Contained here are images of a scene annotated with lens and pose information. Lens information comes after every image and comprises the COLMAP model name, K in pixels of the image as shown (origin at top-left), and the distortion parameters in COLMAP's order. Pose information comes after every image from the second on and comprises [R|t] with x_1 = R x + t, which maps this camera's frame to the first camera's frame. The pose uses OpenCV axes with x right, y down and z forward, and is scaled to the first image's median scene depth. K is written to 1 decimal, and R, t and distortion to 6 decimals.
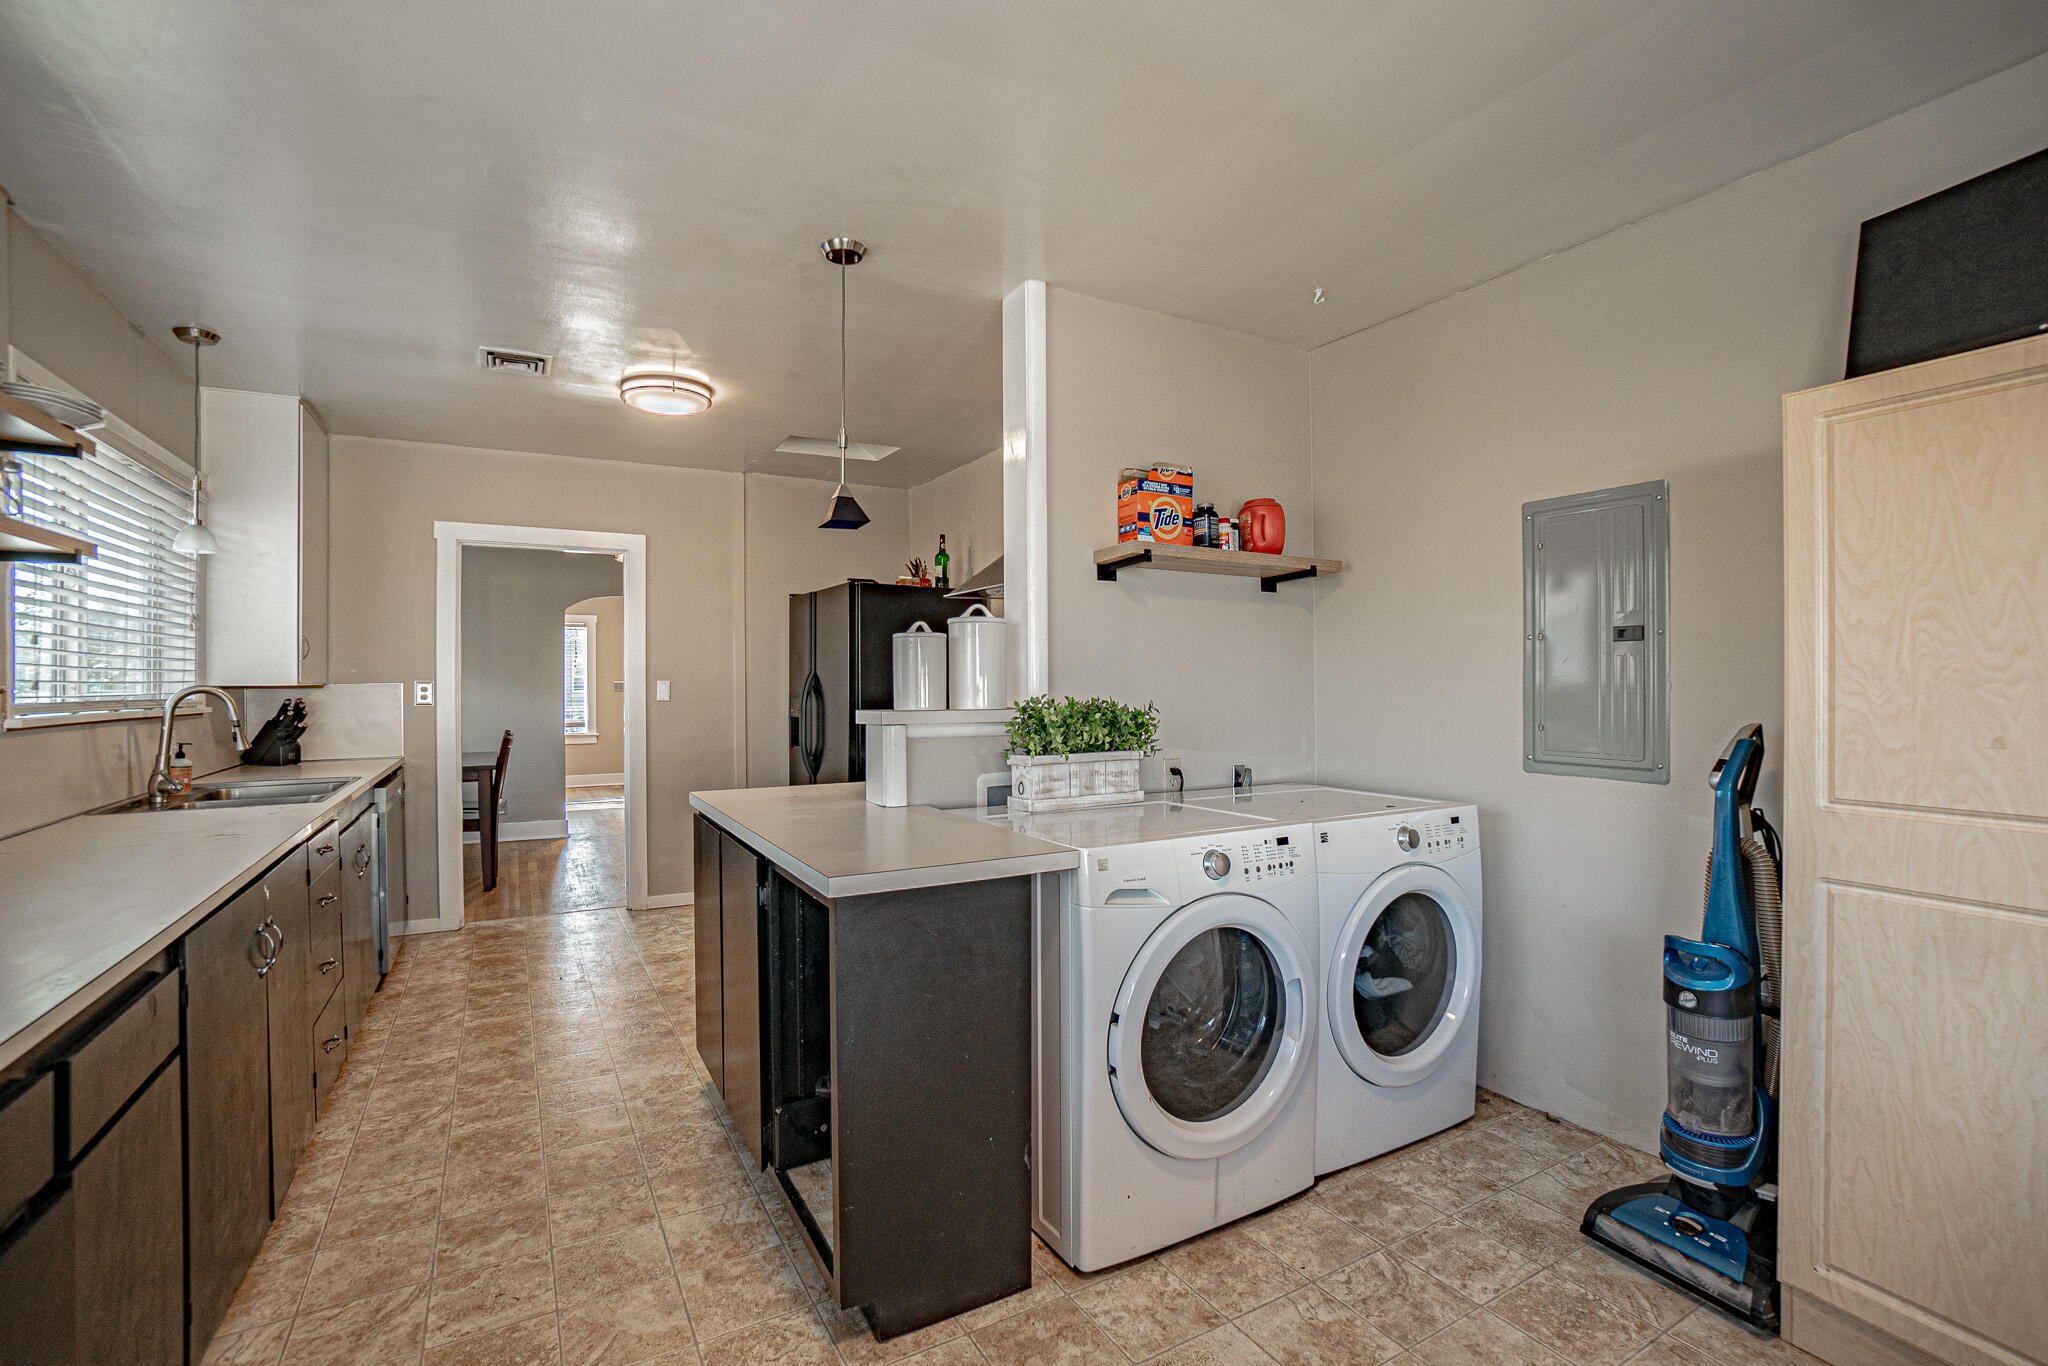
lens RADIAL K [[912.3, 0, 1001.0], [0, 912.3, 677.9], [0, 0, 1]] dist [-0.073738, 0.030375]
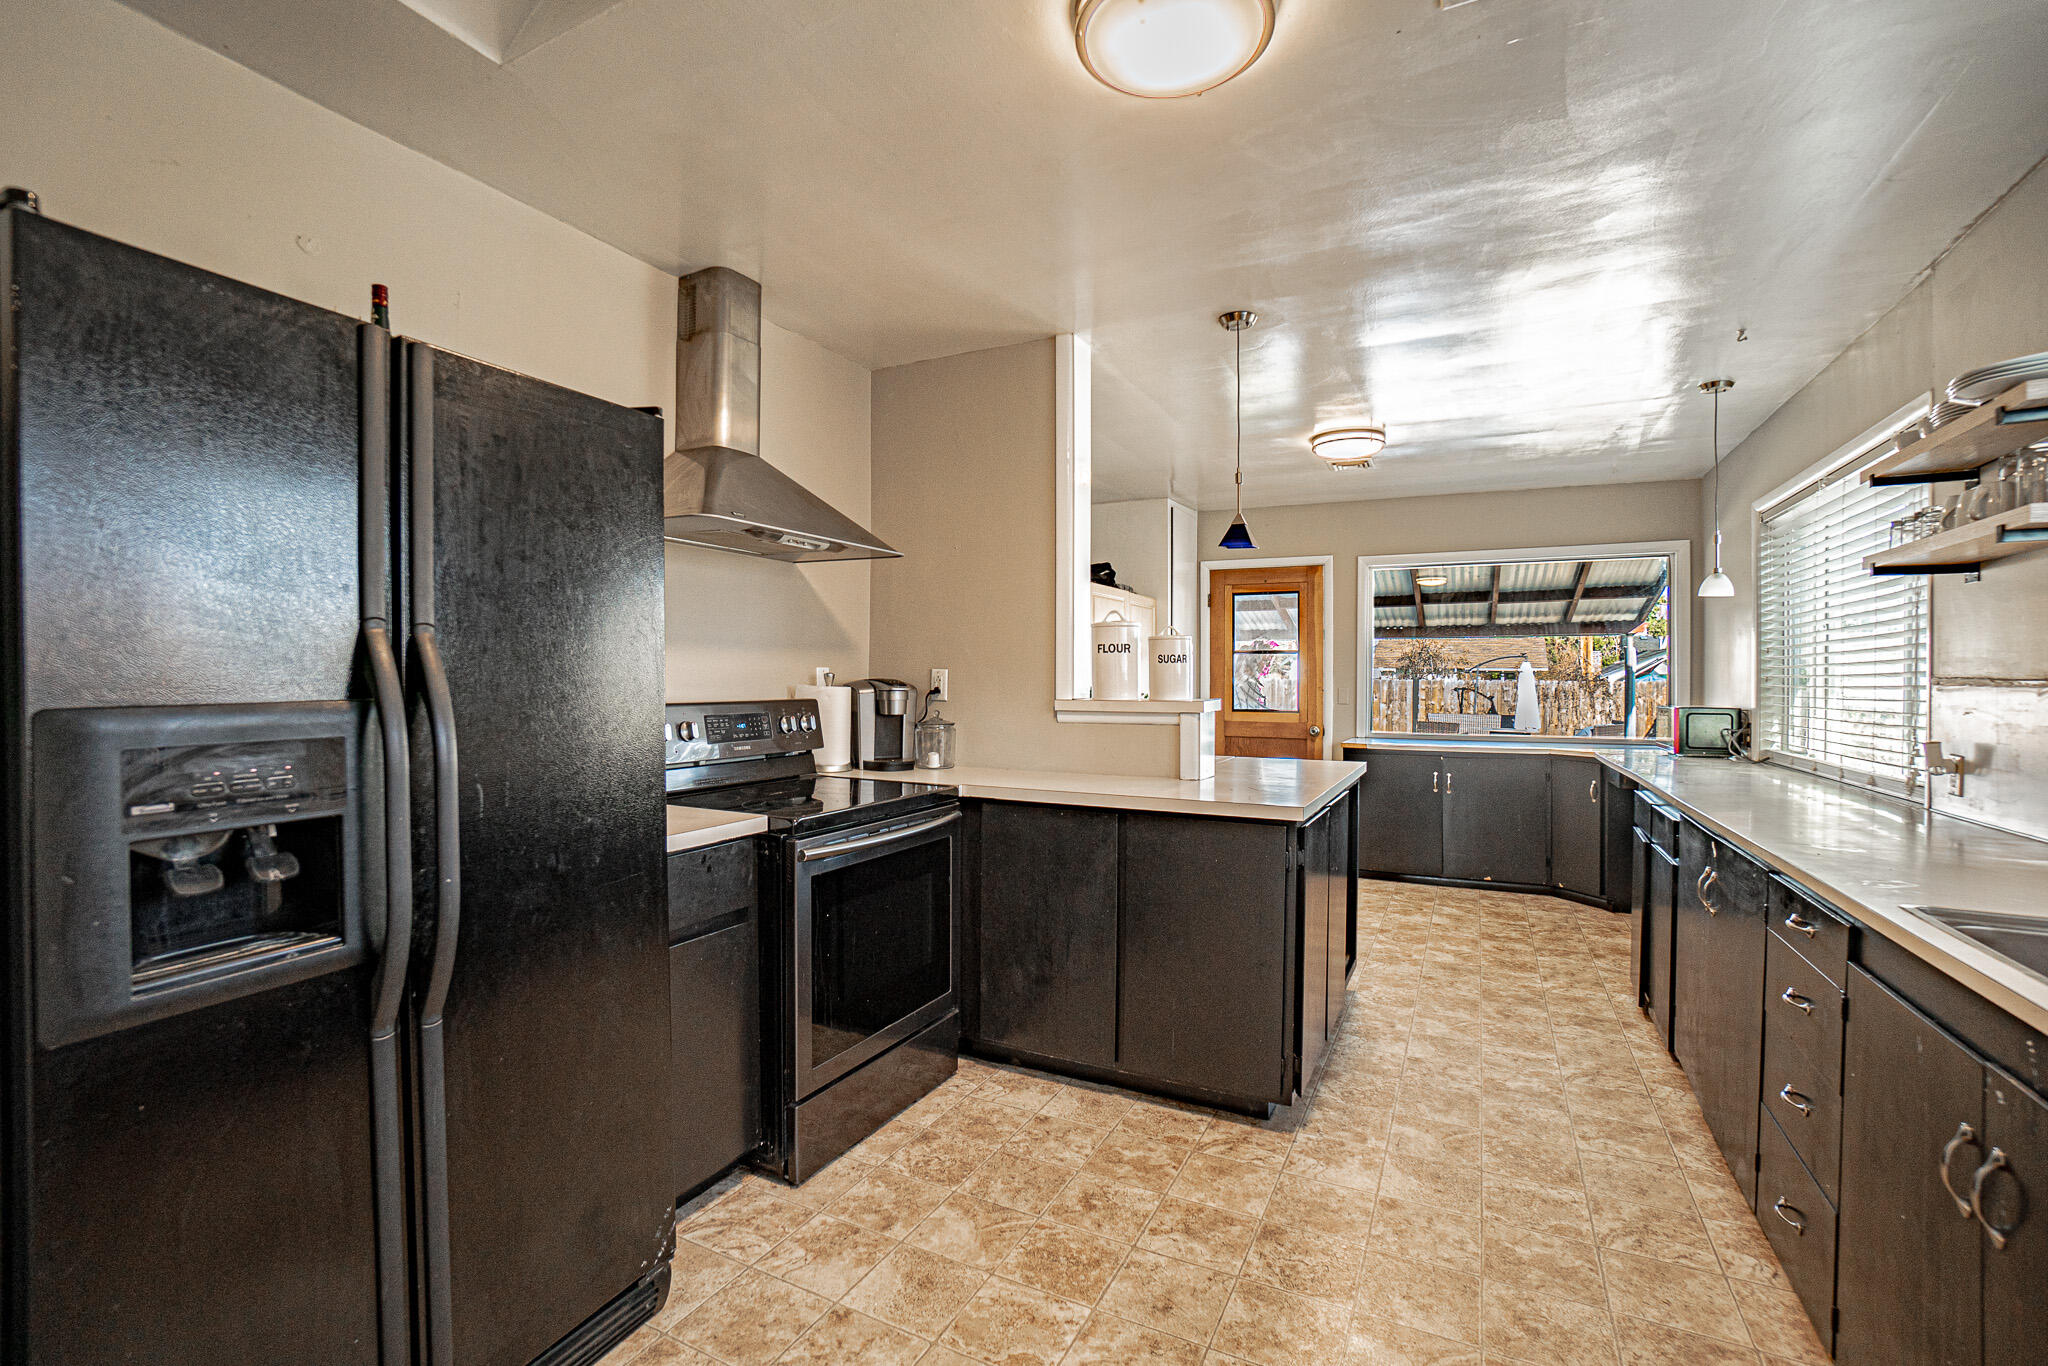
lens RADIAL K [[912.3, 0, 1001.0], [0, 912.3, 677.9], [0, 0, 1]] dist [-0.073738, 0.030375]
pose [[-0.547171, 0.007413, 0.836988, -1.034137], [0.004760, 0.999972, -0.005744, 0.005265], [-0.837007, 0.000841, -0.547191, 1.949325]]
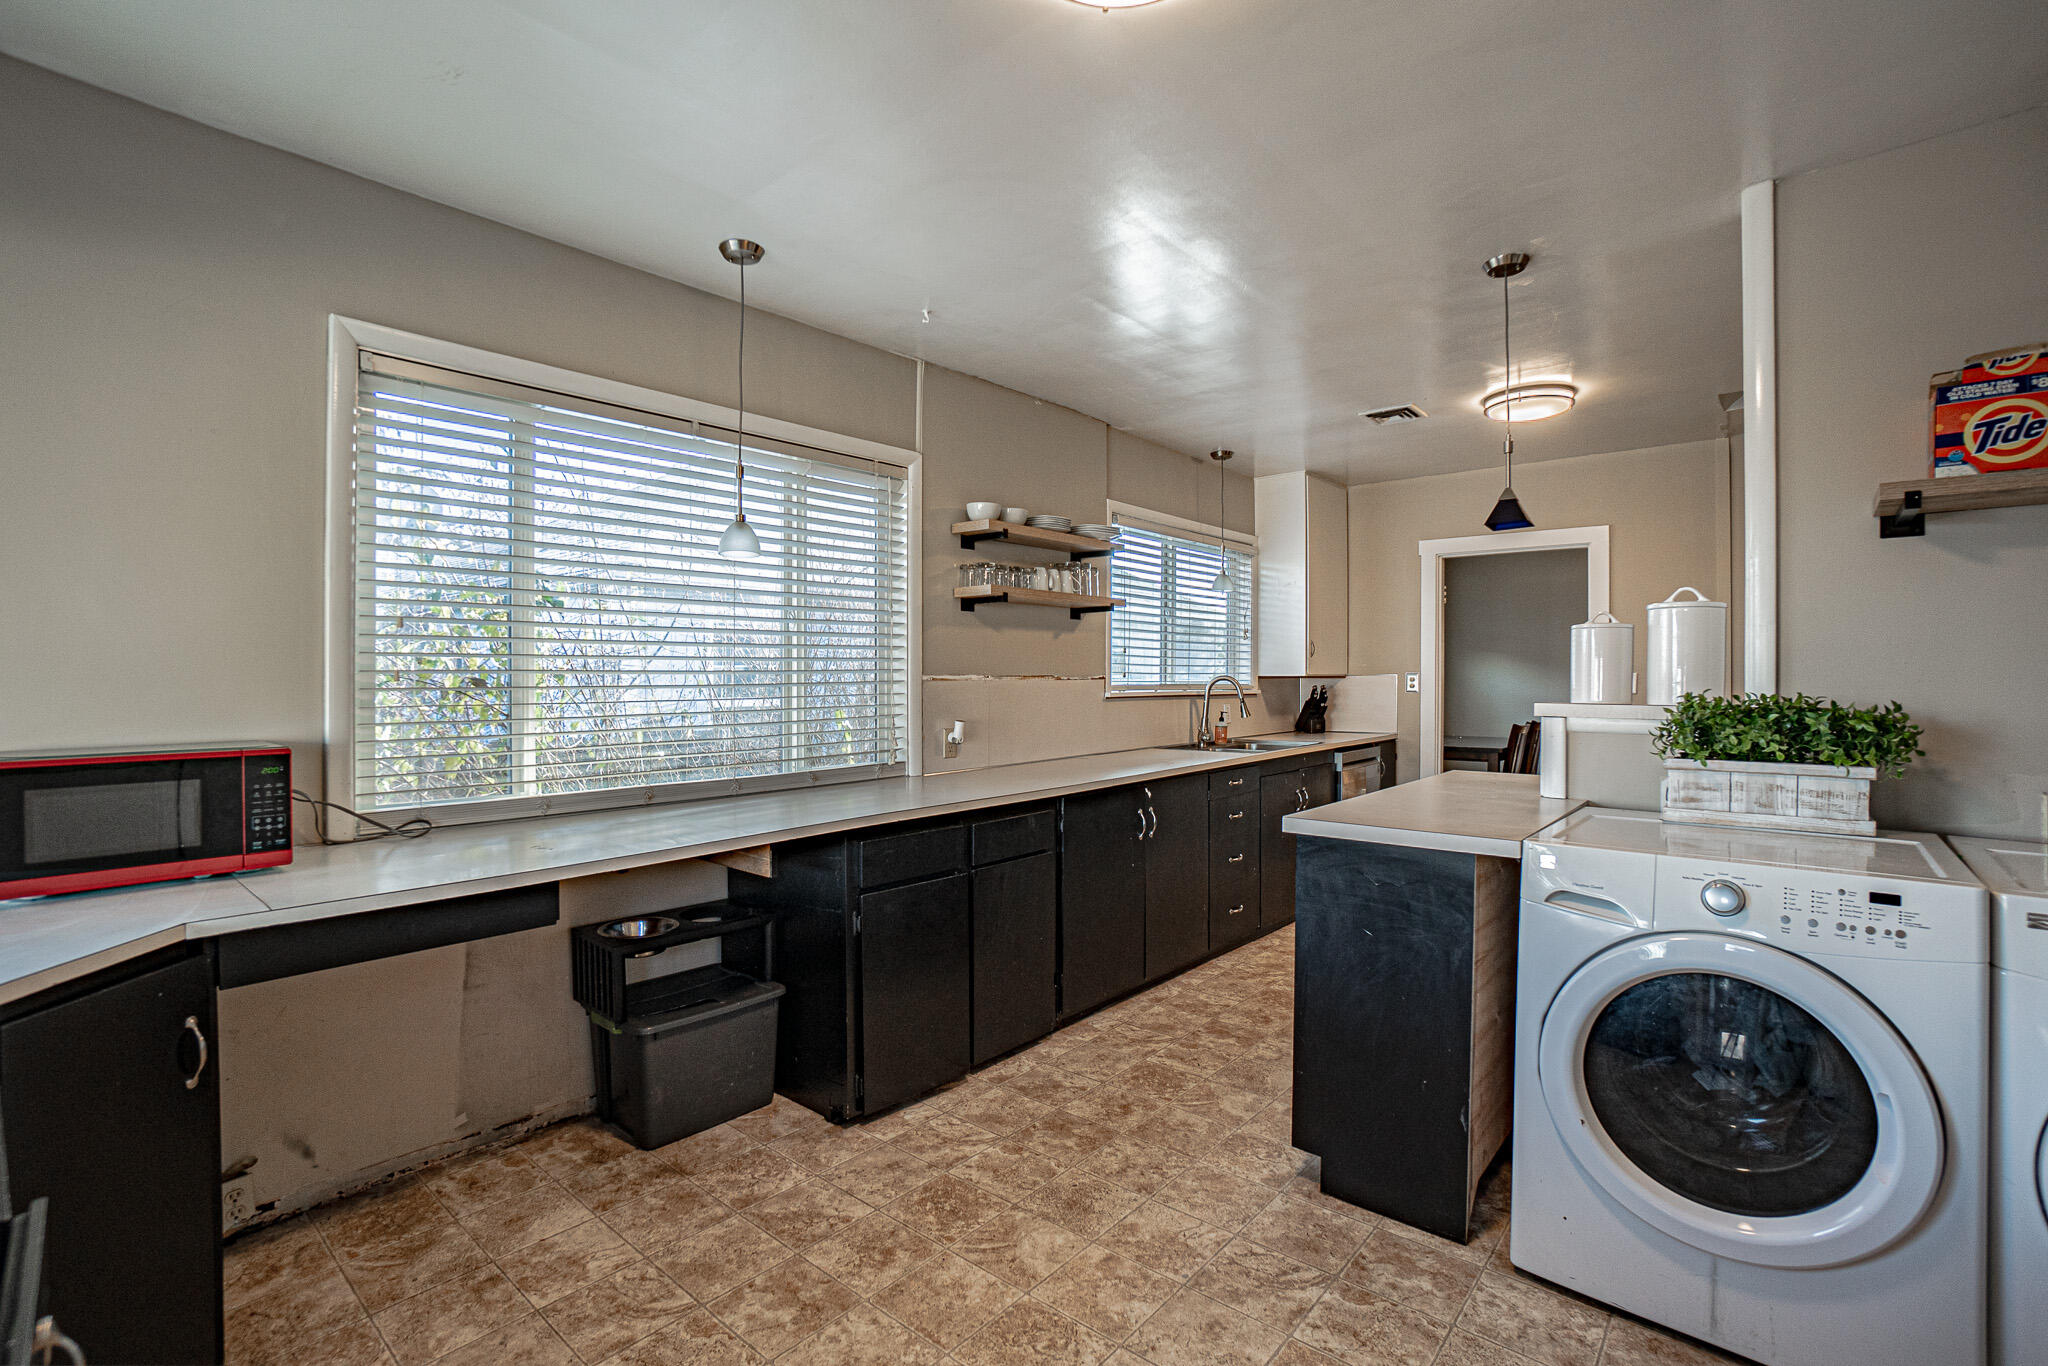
lens RADIAL K [[912.3, 0, 1001.0], [0, 912.3, 677.9], [0, 0, 1]] dist [-0.073738, 0.030375]
pose [[0.330464, 0.006603, -0.943795, 0.614466], [0.002183, 0.999968, 0.007760, -0.000778], [0.943816, -0.004624, 0.330439, 0.096293]]
